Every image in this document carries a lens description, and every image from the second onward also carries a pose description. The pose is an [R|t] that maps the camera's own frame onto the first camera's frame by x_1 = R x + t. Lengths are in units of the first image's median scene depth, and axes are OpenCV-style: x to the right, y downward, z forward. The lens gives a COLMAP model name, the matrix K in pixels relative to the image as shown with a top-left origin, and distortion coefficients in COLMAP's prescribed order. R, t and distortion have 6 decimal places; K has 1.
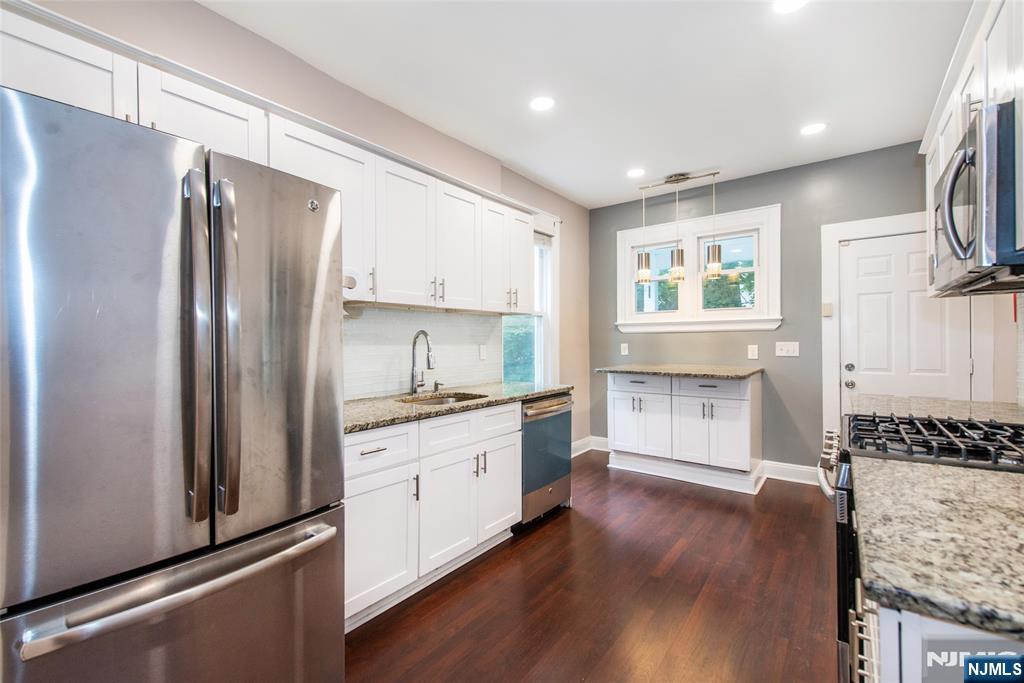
lens RADIAL K [[447.3, 0, 520.4], [0, 447.3, 338.4], [0, 0, 1]] dist [0.022413, -0.005787]
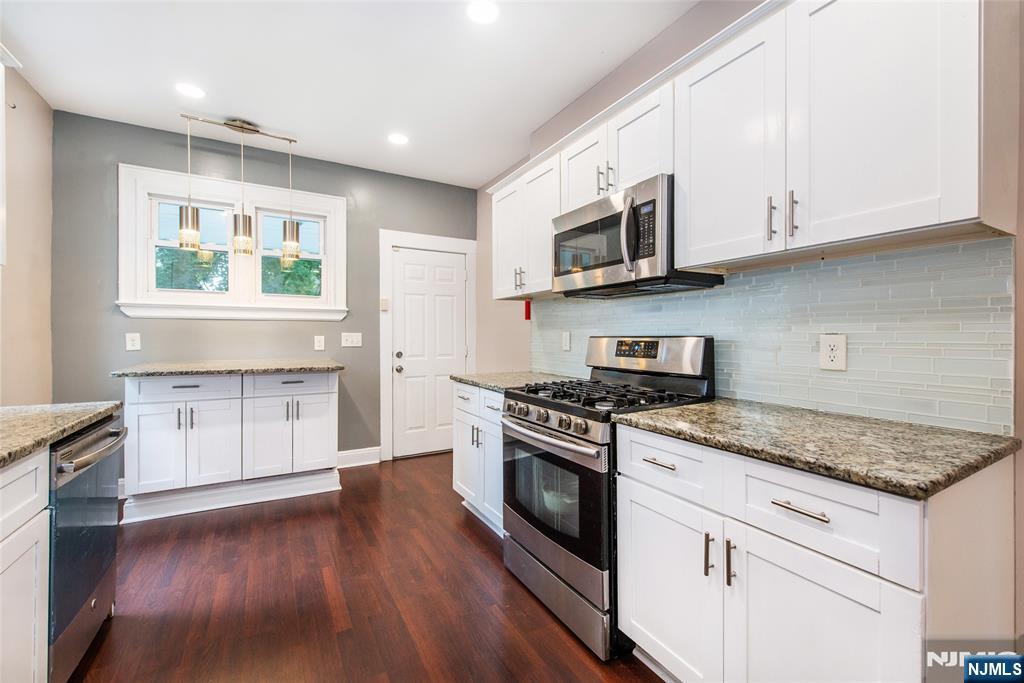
lens RADIAL K [[424.6, 0, 509.1], [0, 424.6, 335.0], [0, 0, 1]] dist [0.021315, -0.002887]
pose [[0.414053, 0.011550, 0.910179, -0.159318], [-0.009991, 0.999917, -0.008144, 0.017959], [-0.910198, -0.005721, 0.414134, 0.277359]]
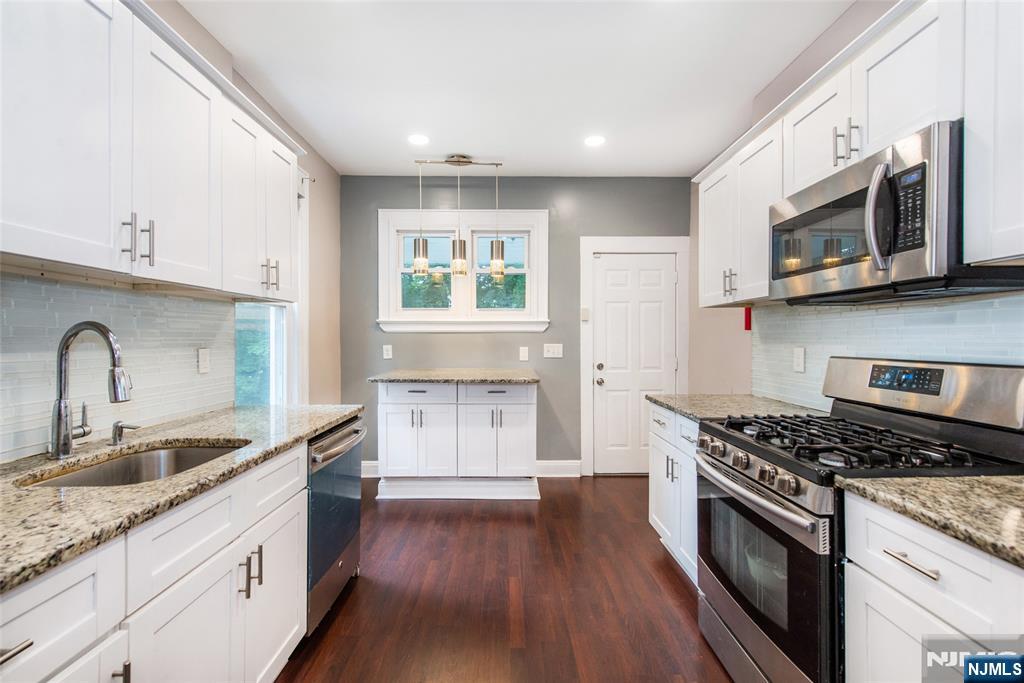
lens RADIAL K [[447.3, 0, 516.8], [0, 447.3, 341.7], [0, 0, 1]] dist [0.022413, -0.005787]
pose [[0.793122, 0.004709, 0.609045, -0.110727], [-0.010562, 0.999926, 0.006023, -0.002776], [-0.608971, -0.011210, 0.793113, 0.243234]]
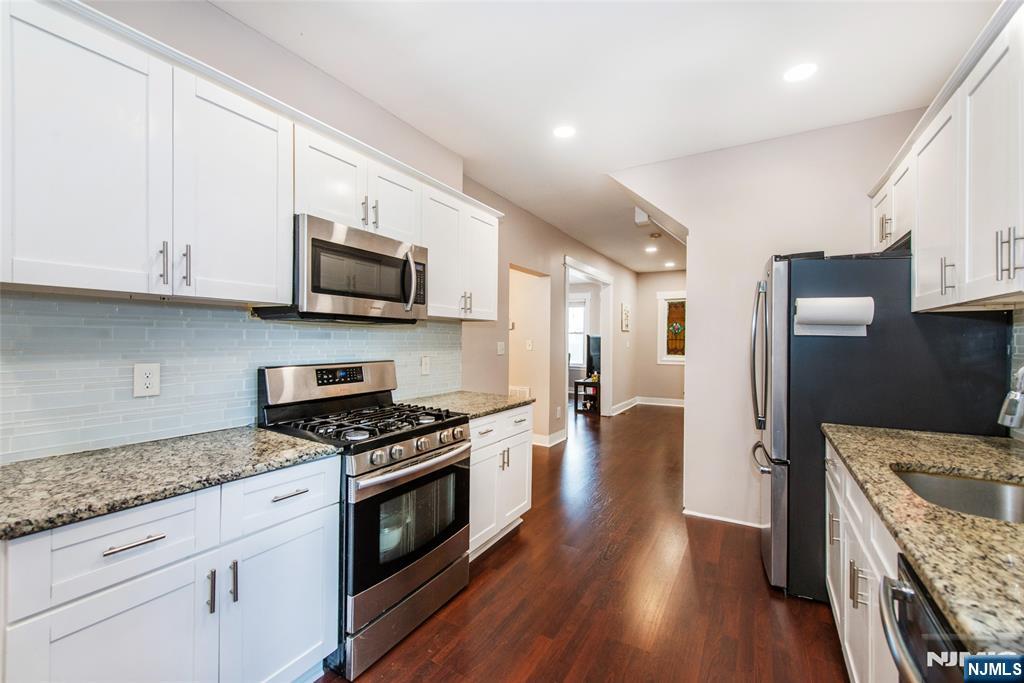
lens RADIAL K [[424.6, 0, 517.0], [0, 424.6, 341.3], [0, 0, 1]] dist [0.021315, -0.002887]
pose [[-0.994690, 0.006516, -0.102714, 0.250847], [0.007029, 0.999965, -0.004635, -0.012894], [0.102680, -0.005332, -0.994700, 0.976878]]
